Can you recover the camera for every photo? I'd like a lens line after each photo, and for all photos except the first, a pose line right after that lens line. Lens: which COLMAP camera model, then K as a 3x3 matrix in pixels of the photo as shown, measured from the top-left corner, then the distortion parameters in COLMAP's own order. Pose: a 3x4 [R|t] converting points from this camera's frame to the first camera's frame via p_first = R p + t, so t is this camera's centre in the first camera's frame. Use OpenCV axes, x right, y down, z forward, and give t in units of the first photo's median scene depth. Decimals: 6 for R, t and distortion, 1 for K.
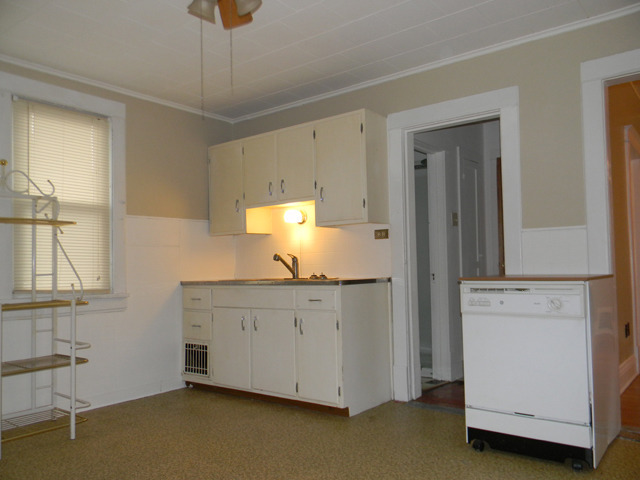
lens RADIAL K [[524.3, 0, 320.0], [0, 524.3, 240.0], [0, 0, 1]] dist [-0.001303, -0.005144]
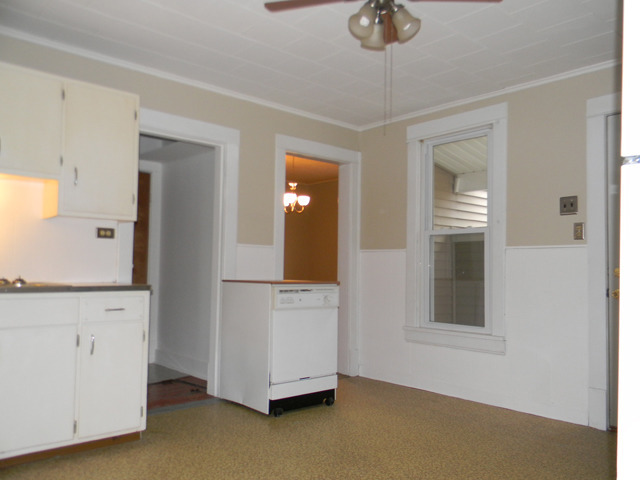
lens RADIAL K [[524.3, 0, 320.0], [0, 524.3, 240.0], [0, 0, 1]] dist [-0.001303, -0.005144]
pose [[0.173766, 0.082818, 0.981298, -0.763861], [-0.066040, 0.995194, -0.072297, 0.044812], [-0.982570, -0.052242, 0.178400, 0.542418]]
